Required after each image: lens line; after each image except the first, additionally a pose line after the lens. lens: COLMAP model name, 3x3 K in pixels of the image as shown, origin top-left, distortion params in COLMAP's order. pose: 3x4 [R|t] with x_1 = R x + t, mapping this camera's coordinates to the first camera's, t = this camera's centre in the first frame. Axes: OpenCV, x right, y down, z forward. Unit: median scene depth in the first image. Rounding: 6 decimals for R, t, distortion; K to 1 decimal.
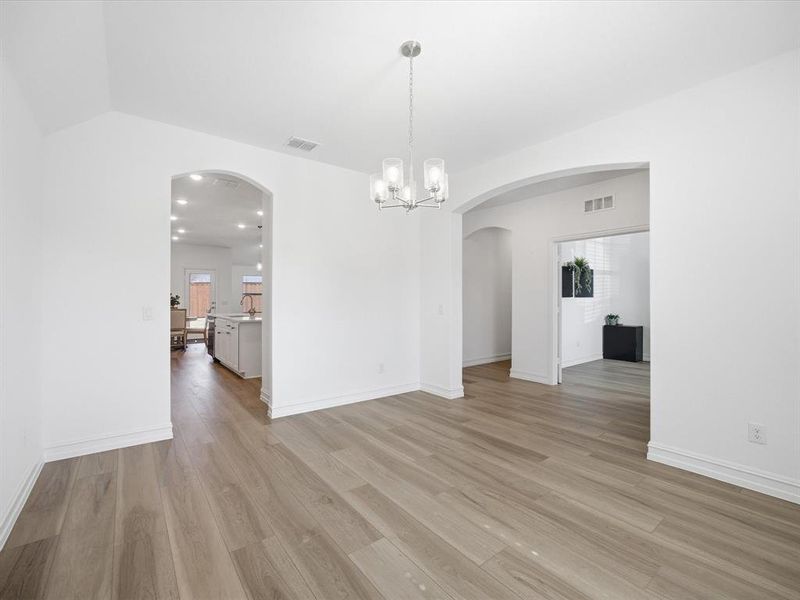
lens RADIAL K [[353.9, 0, 400.0], [0, 353.9, 300.0], [0, 0, 1]] dist [-0.011616, 0.000383]
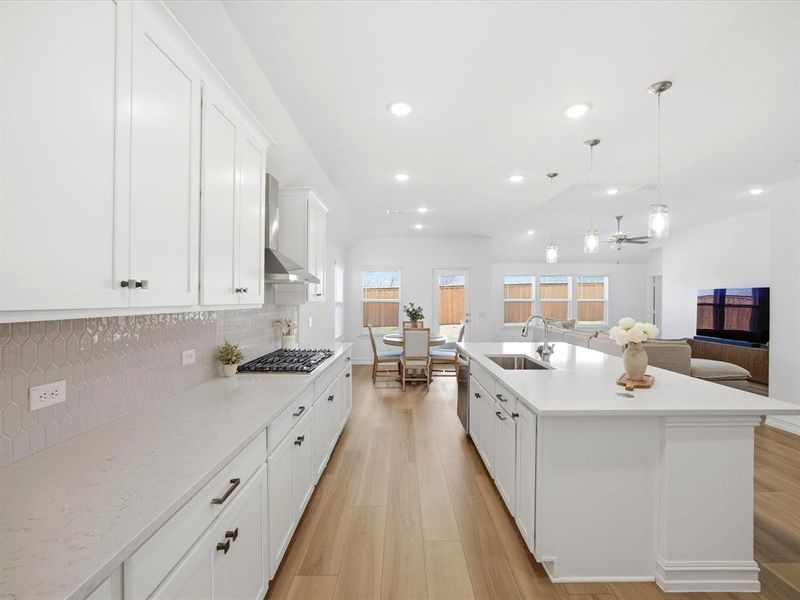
lens RADIAL K [[353.9, 0, 400.0], [0, 353.9, 300.0], [0, 0, 1]] dist [-0.011616, 0.000383]
pose [[0.777999, 0.007298, -0.628223, -0.206828], [-0.008421, 0.999964, 0.001188, -0.024116], [0.628209, 0.004366, 0.778032, 0.396641]]
